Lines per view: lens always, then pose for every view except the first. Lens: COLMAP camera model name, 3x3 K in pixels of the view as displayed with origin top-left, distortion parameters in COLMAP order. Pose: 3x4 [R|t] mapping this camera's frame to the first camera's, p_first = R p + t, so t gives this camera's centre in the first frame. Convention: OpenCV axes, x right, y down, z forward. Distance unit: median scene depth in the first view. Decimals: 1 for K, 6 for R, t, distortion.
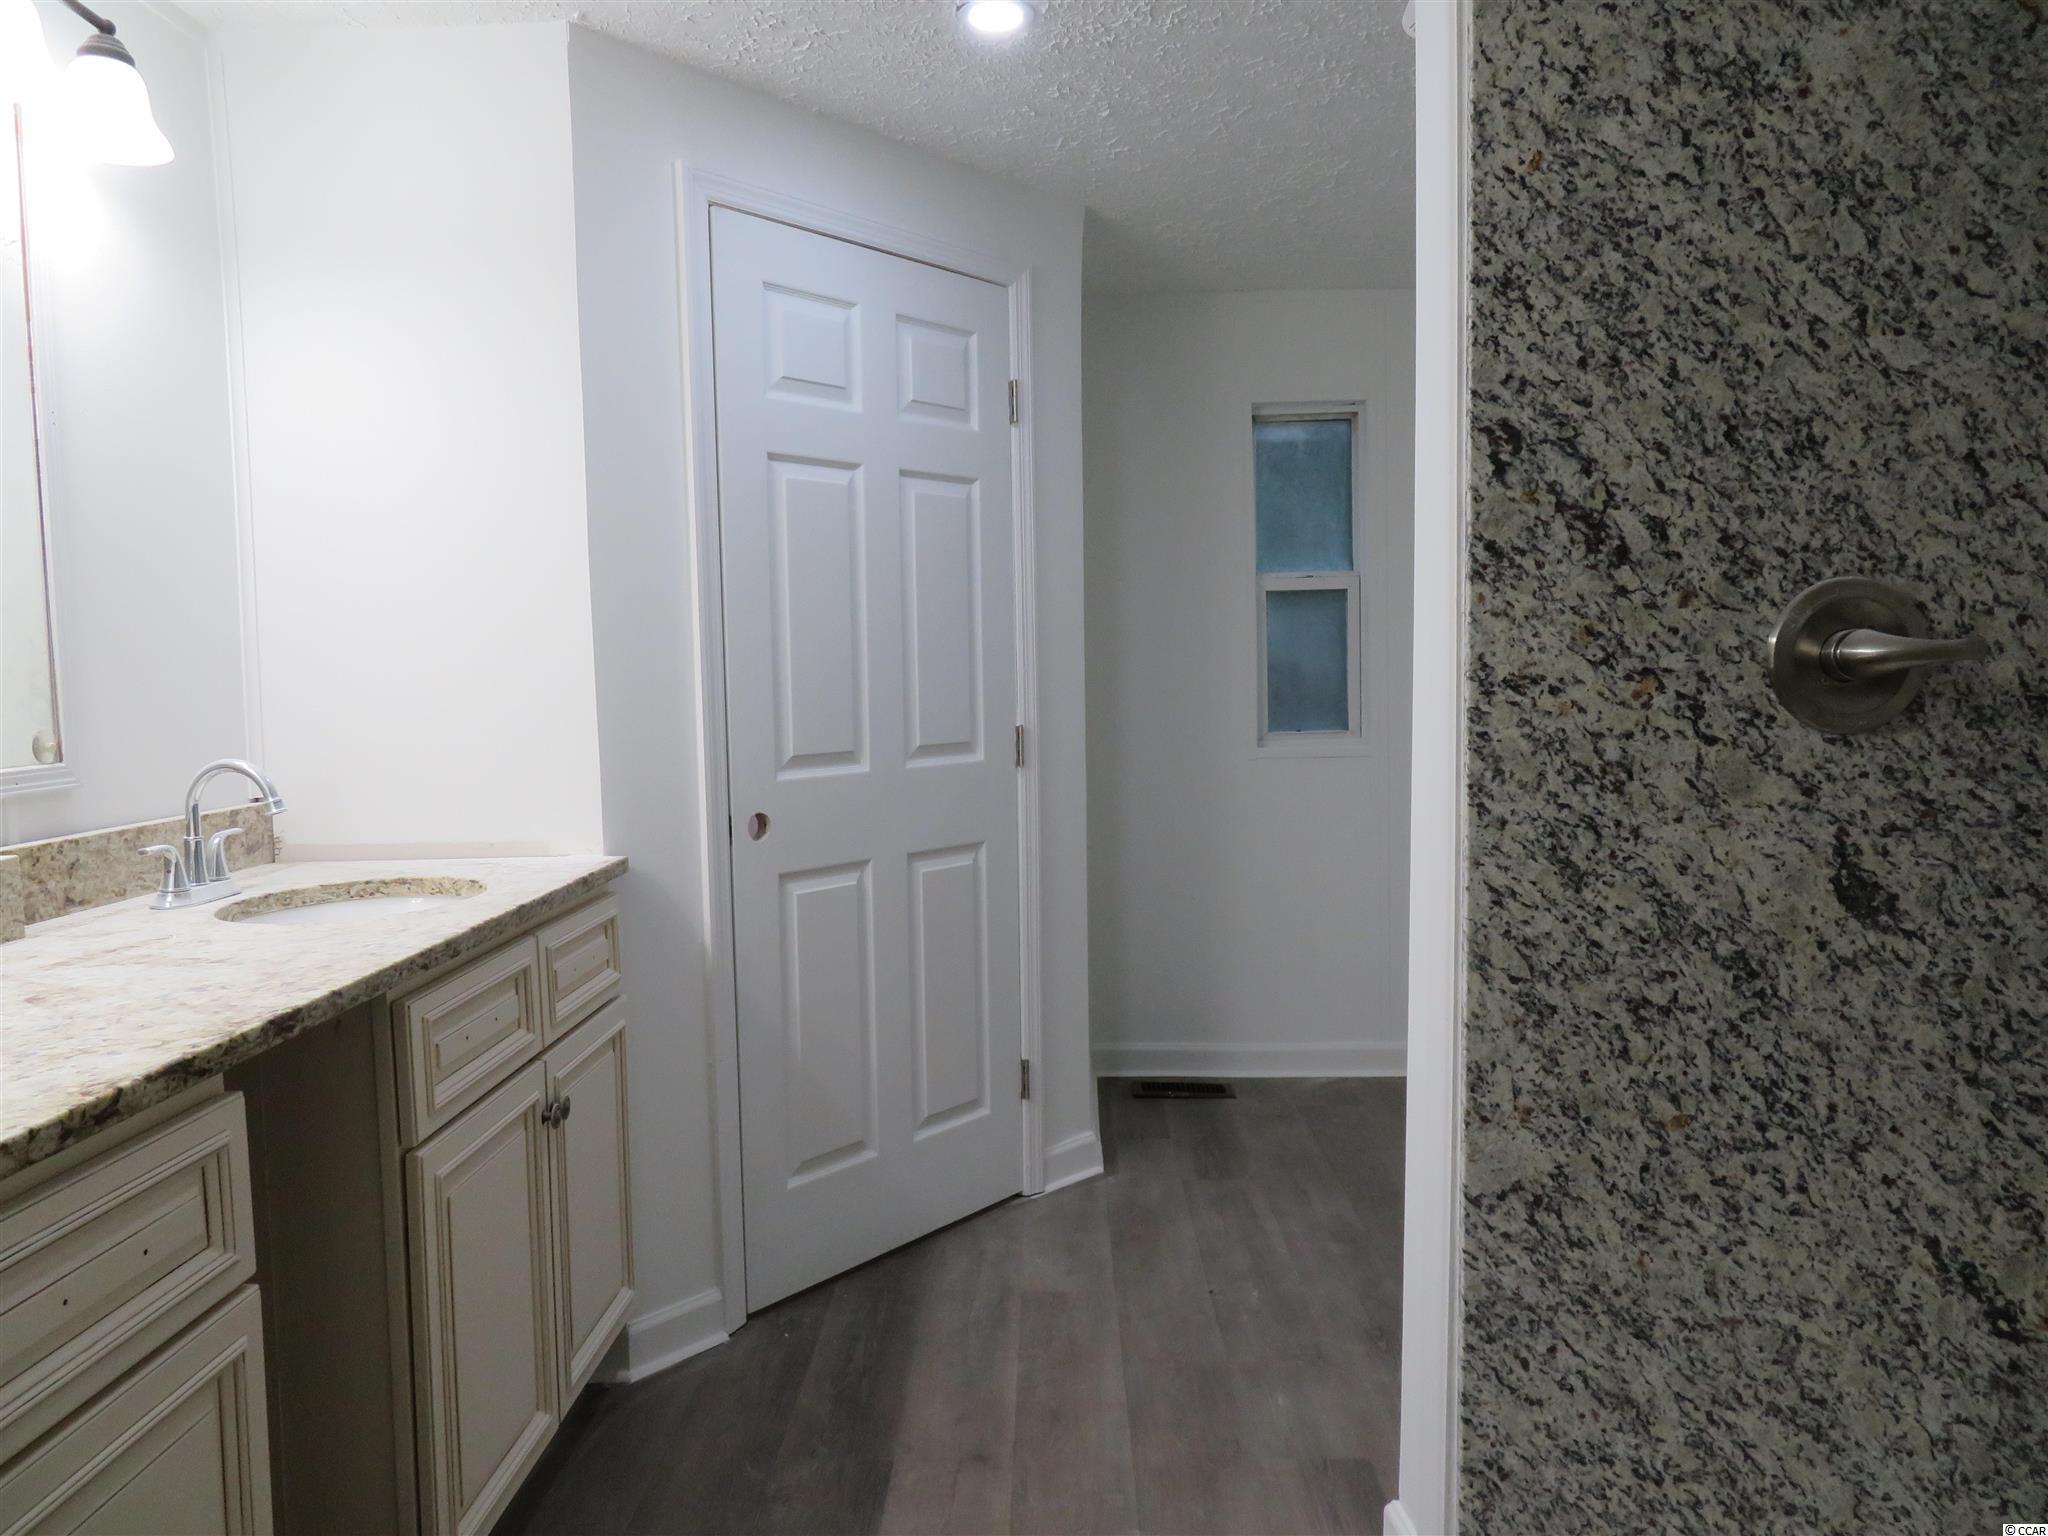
lens RADIAL K [[1489.6, 0, 1016.1], [0, 1489.6, 770.6], [0, 0, 1]] dist [-0.000165, 0.003030]
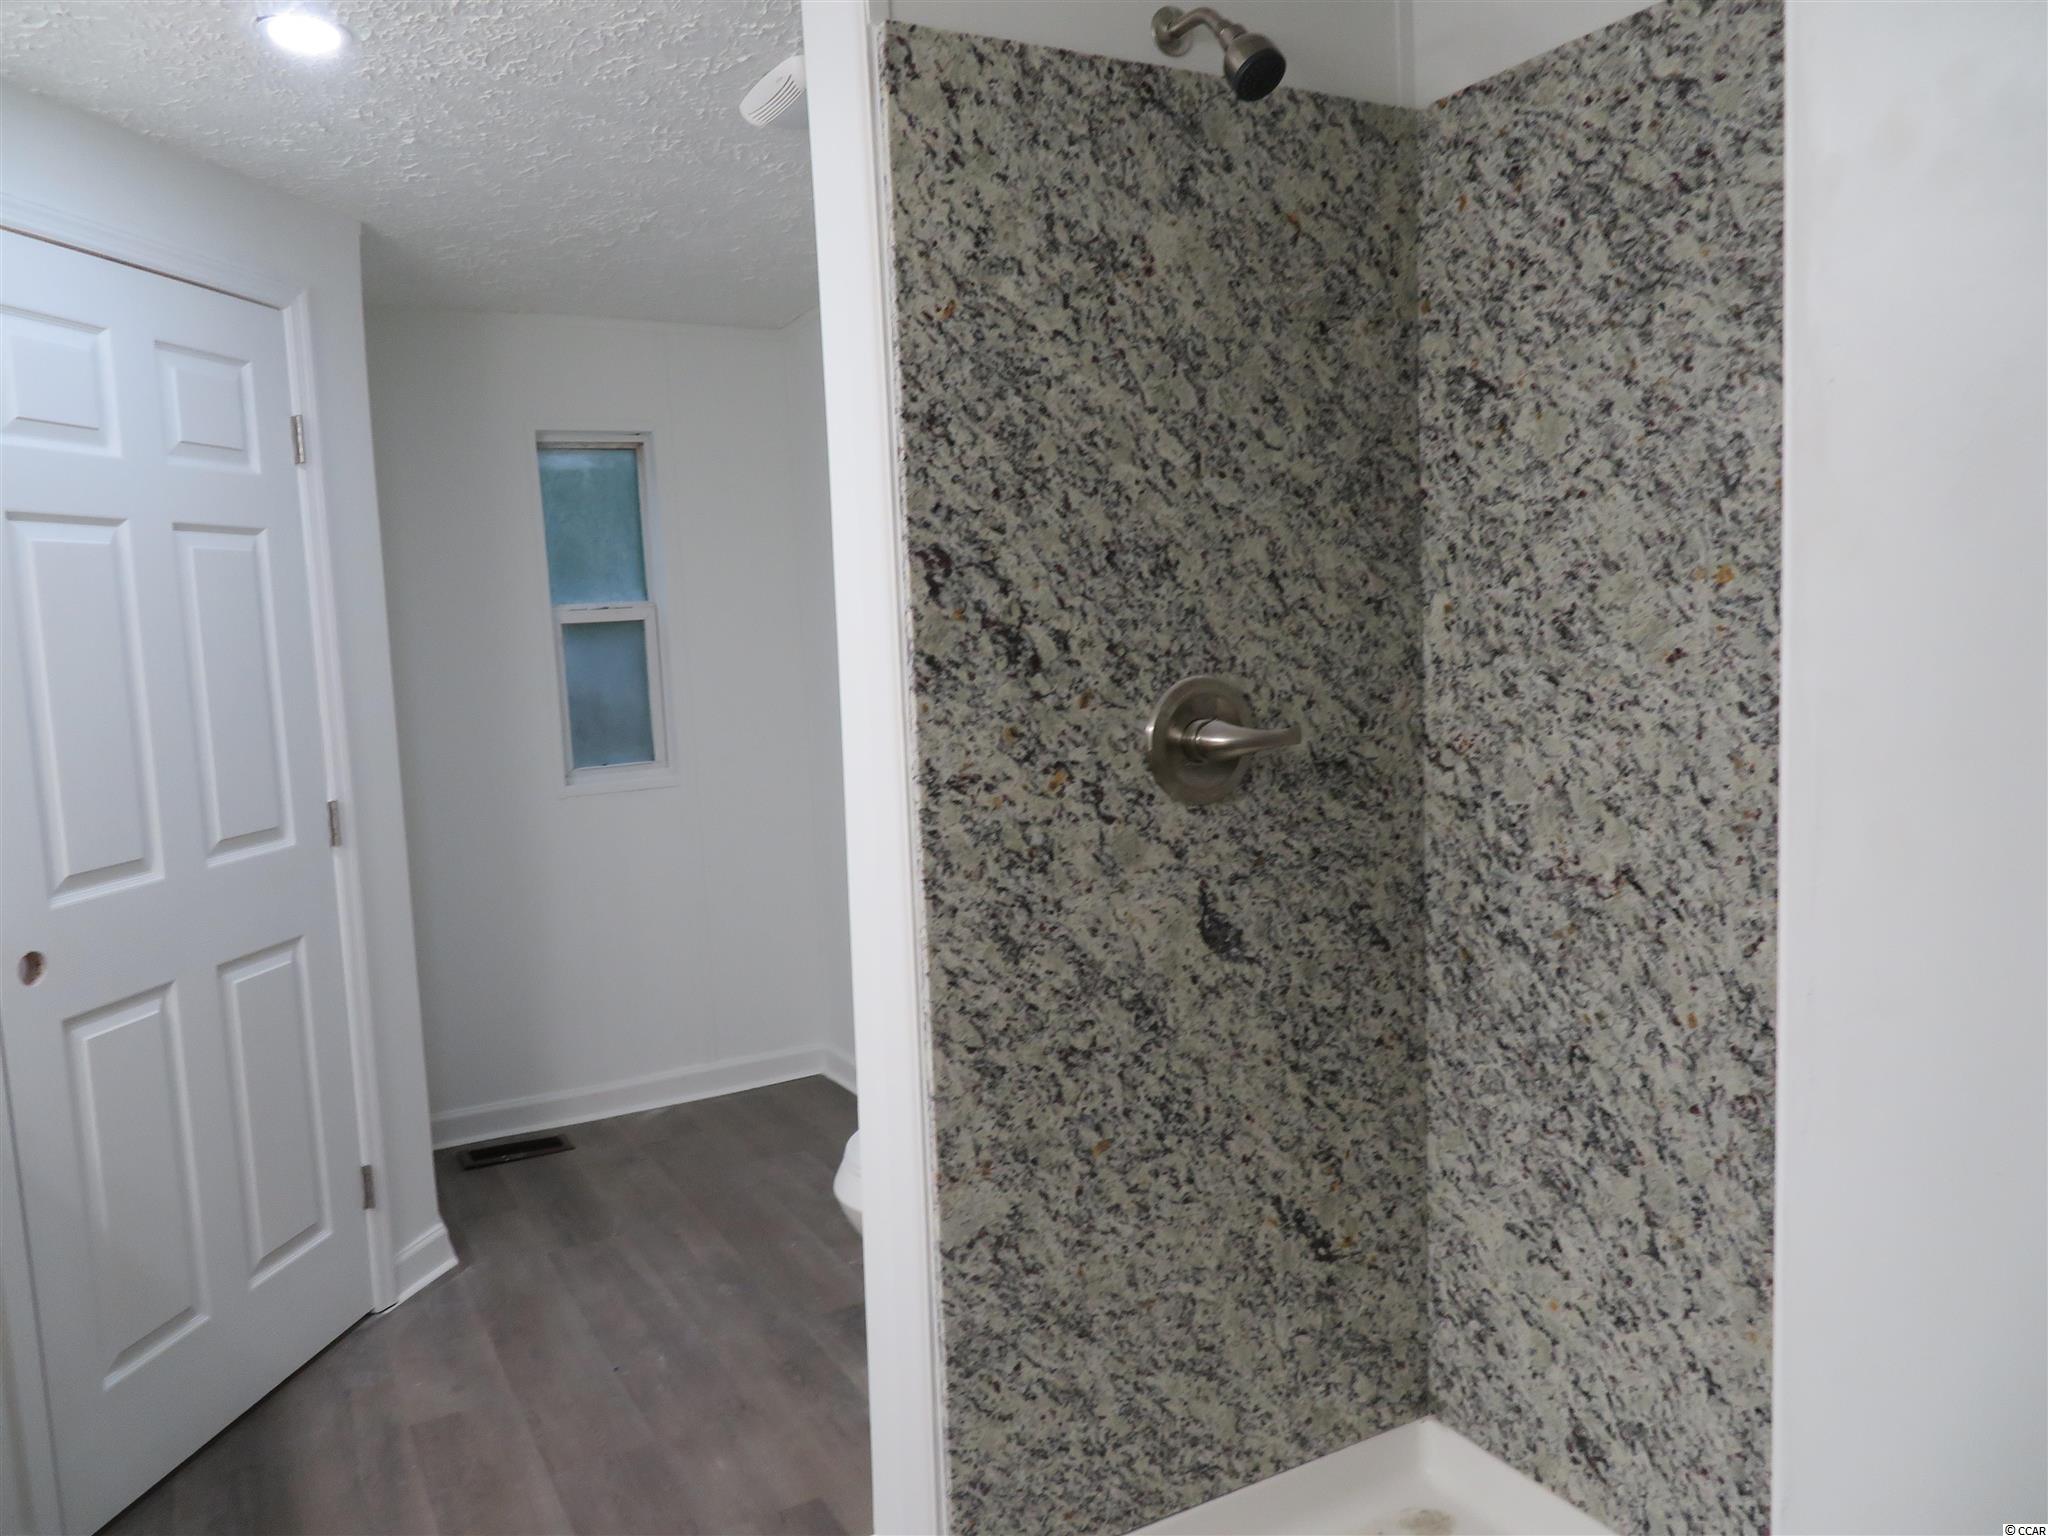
lens RADIAL K [[1489.6, 0, 1016.1], [0, 1489.6, 770.6], [0, 0, 1]] dist [-0.000165, 0.003030]
pose [[0.859387, -0.076702, 0.505540, -0.180330], [0.064956, 0.997051, 0.040855, -0.109895], [-0.507183, -0.002273, 0.861835, 0.033377]]
